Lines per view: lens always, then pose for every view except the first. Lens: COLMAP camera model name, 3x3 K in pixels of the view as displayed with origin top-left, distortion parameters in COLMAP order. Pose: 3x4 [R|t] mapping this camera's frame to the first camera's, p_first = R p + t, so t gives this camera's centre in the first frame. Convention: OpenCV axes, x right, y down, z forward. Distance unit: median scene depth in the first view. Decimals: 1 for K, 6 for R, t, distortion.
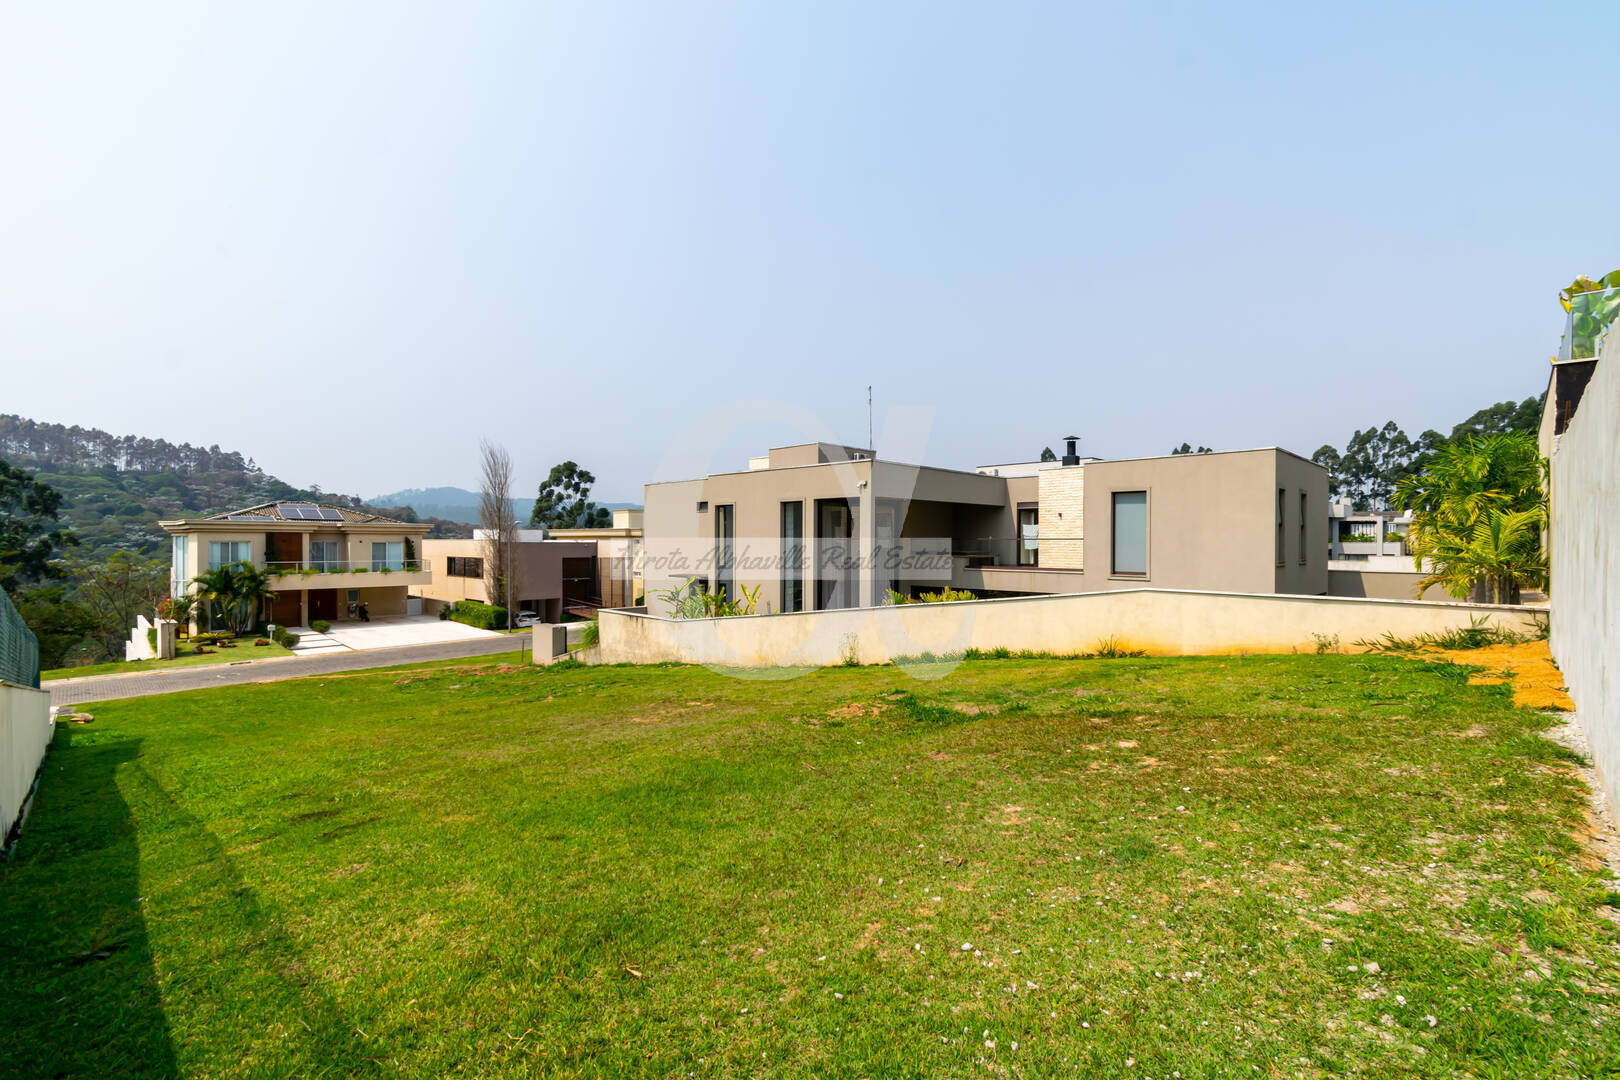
lens RADIAL K [[717.5, 0, 819.3], [0, 717.5, 550.3], [0, 0, 1]] dist [0.004051, -0.000767]
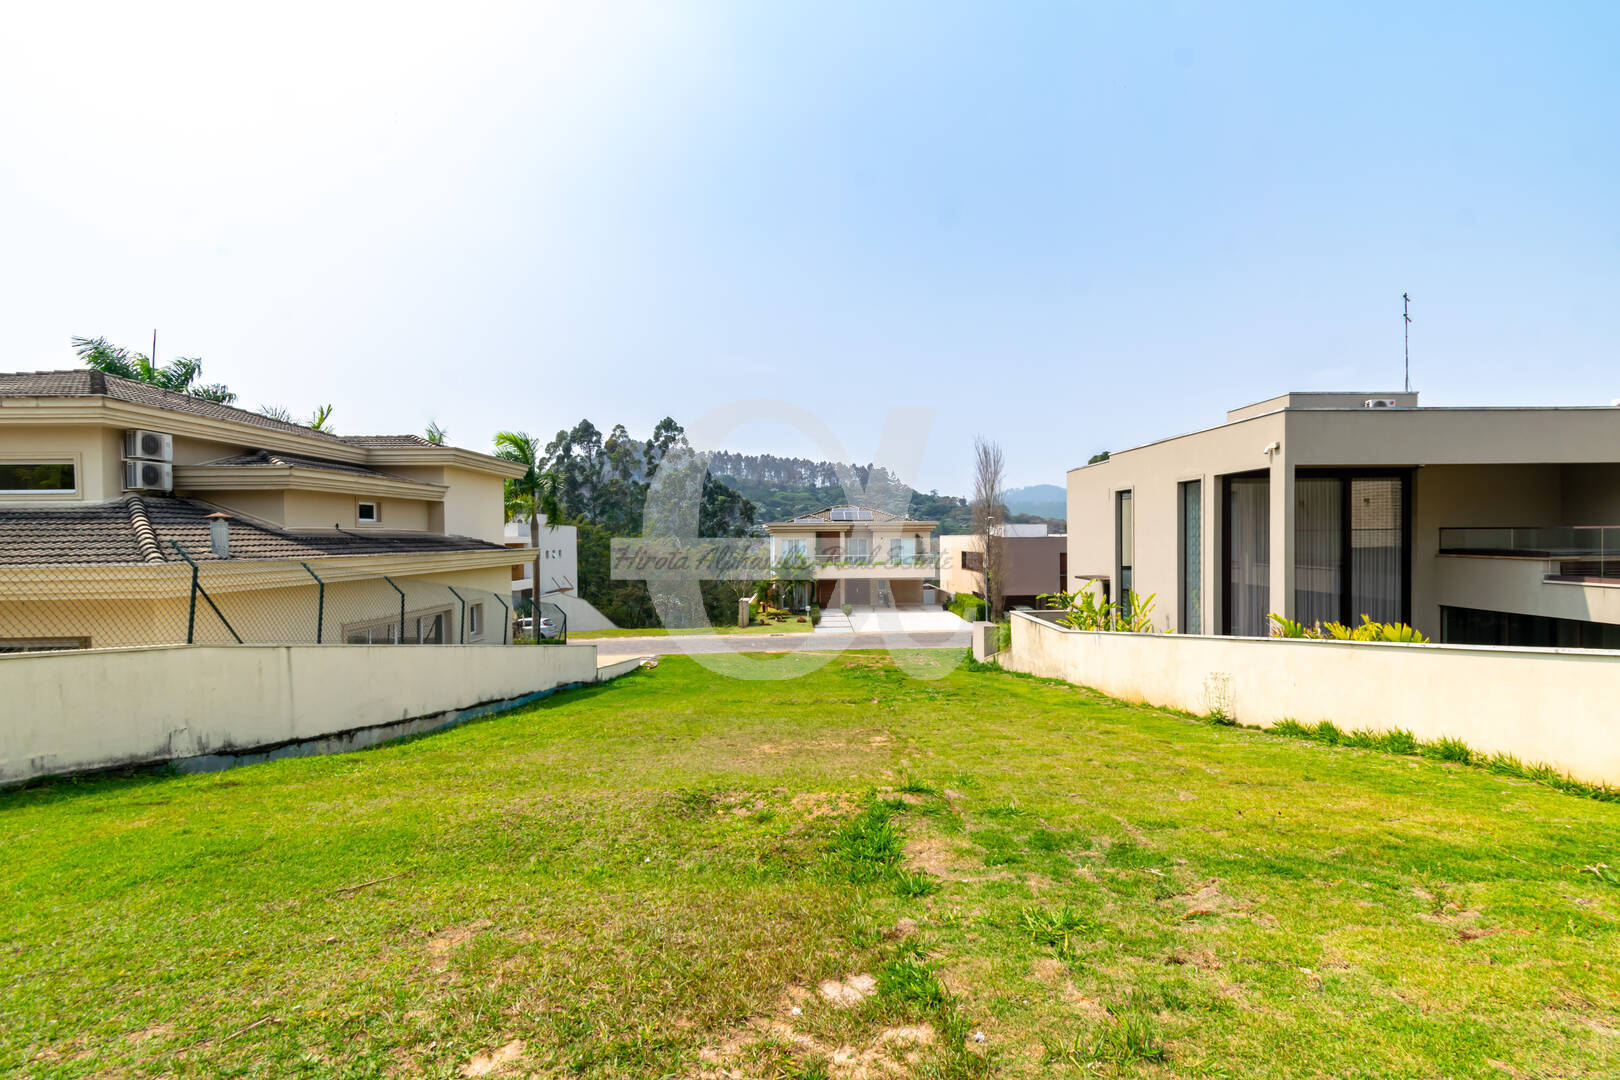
lens RADIAL K [[717.5, 0, 819.3], [0, 717.5, 550.3], [0, 0, 1]] dist [0.004051, -0.000767]
pose [[0.709657, 0.003412, -0.704539, 0.109848], [0.003379, 0.999960, 0.008247, -0.002596], [0.704539, -0.008233, 0.709617, 0.117554]]
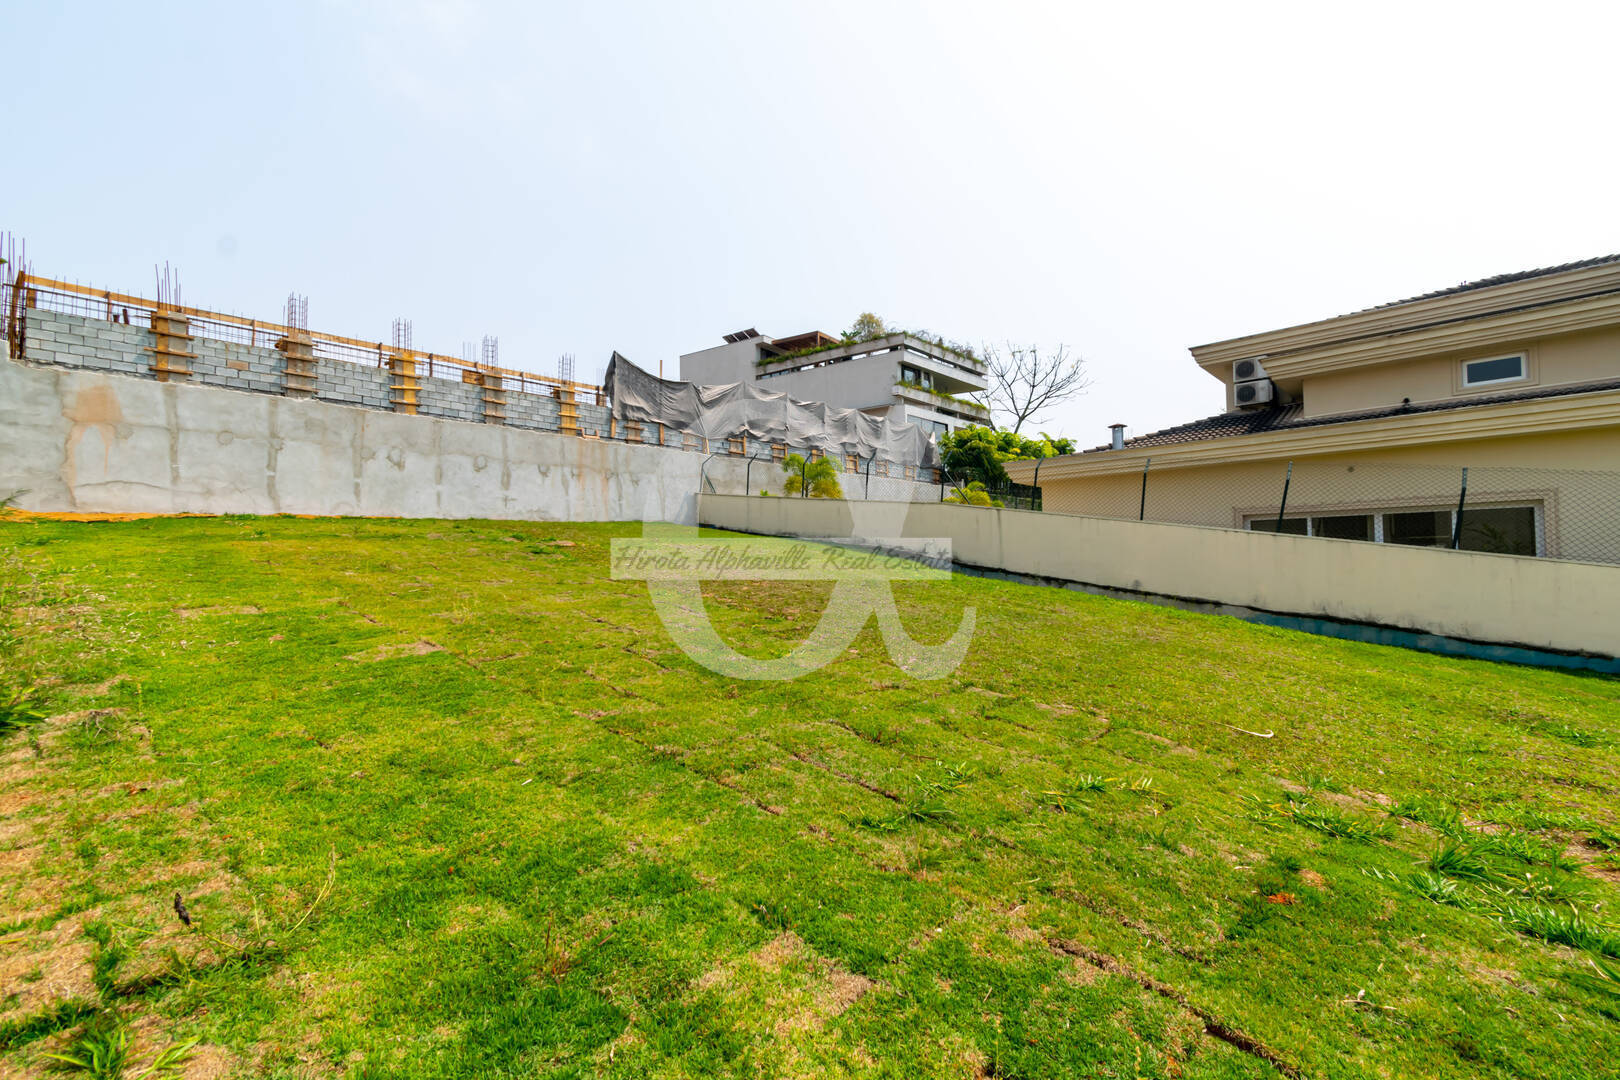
lens RADIAL K [[717.5, 0, 819.3], [0, 717.5, 550.3], [0, 0, 1]] dist [0.004051, -0.000767]
pose [[-0.999261, 0.013309, -0.036071, -0.075030], [0.013720, 0.999843, -0.011176, 0.054771], [0.035917, -0.011663, -0.999287, 0.529732]]
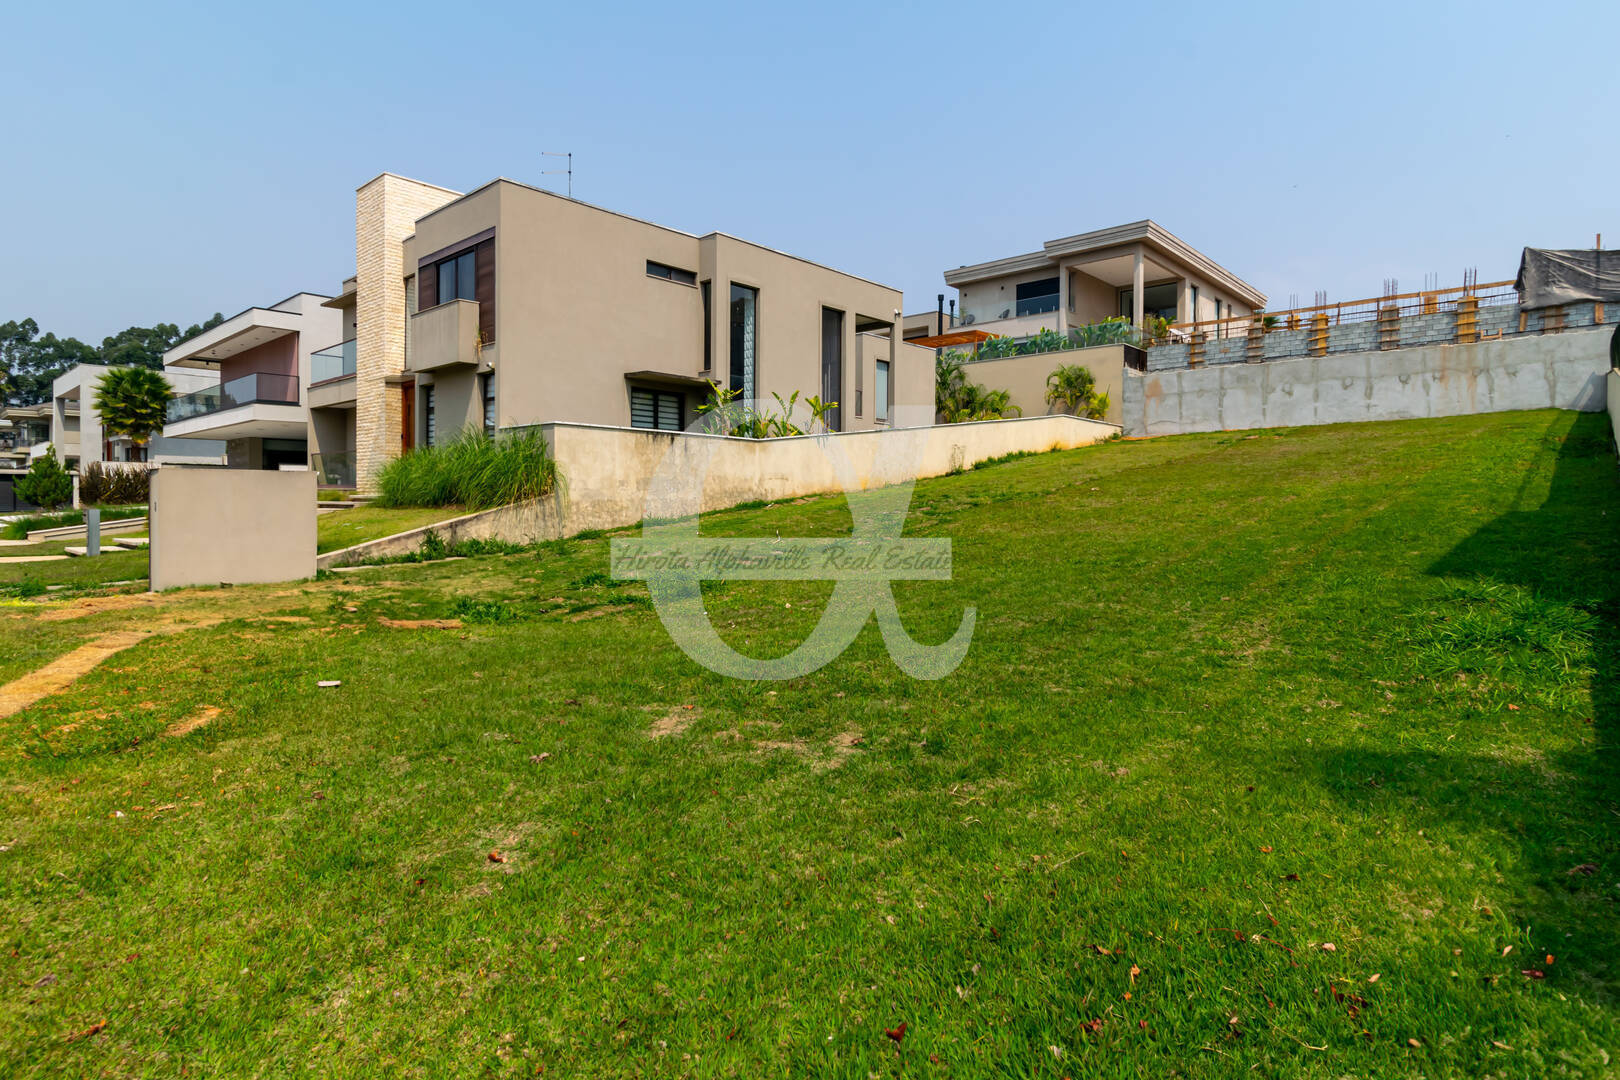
lens RADIAL K [[863.0, 0, 813.4], [0, 863.0, 513.7], [0, 0, 1]] dist [0.003286, 0.000817]
pose [[-0.033771, -0.013942, 0.999332, -0.590195], [0.006720, 0.999877, 0.014177, 0.091075], [-0.999407, 0.007194, -0.033673, 0.567344]]
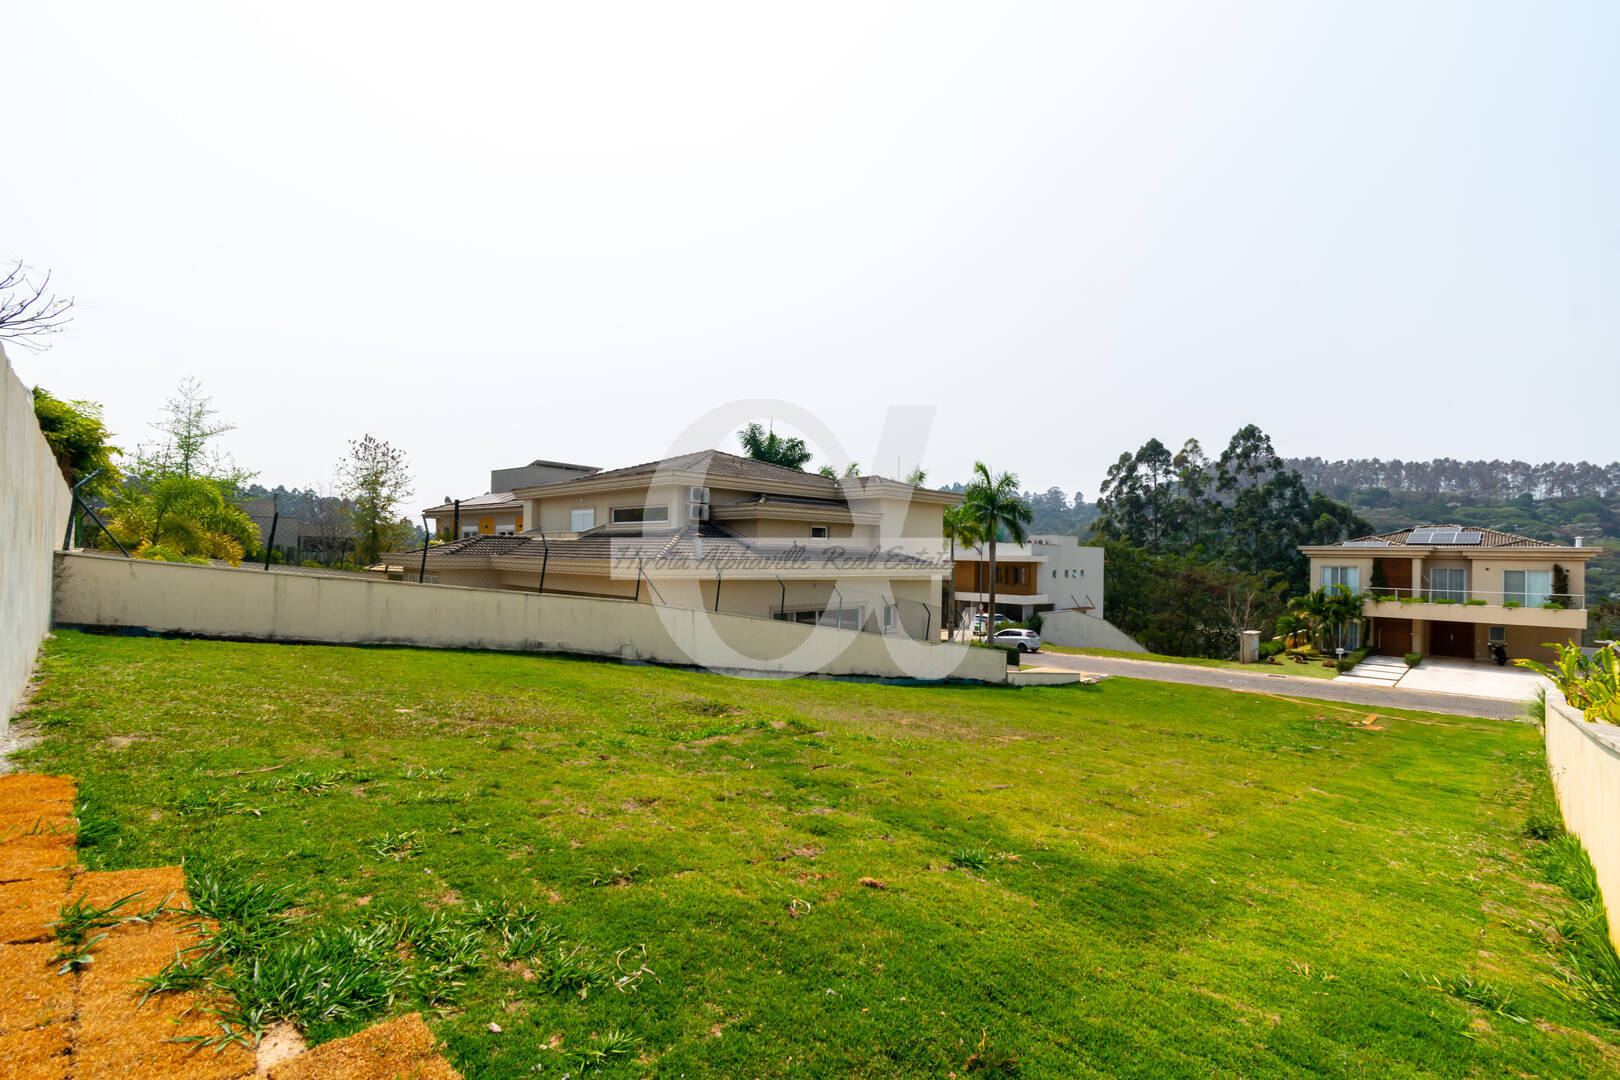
lens RADIAL K [[717.5, 0, 819.3], [0, 717.5, 550.3], [0, 0, 1]] dist [0.004051, -0.000767]
pose [[-0.008628, -0.011389, -0.999898, 0.227148], [-0.029927, 0.999490, -0.011126, -0.001108], [0.999515, 0.029828, -0.008965, 0.236657]]
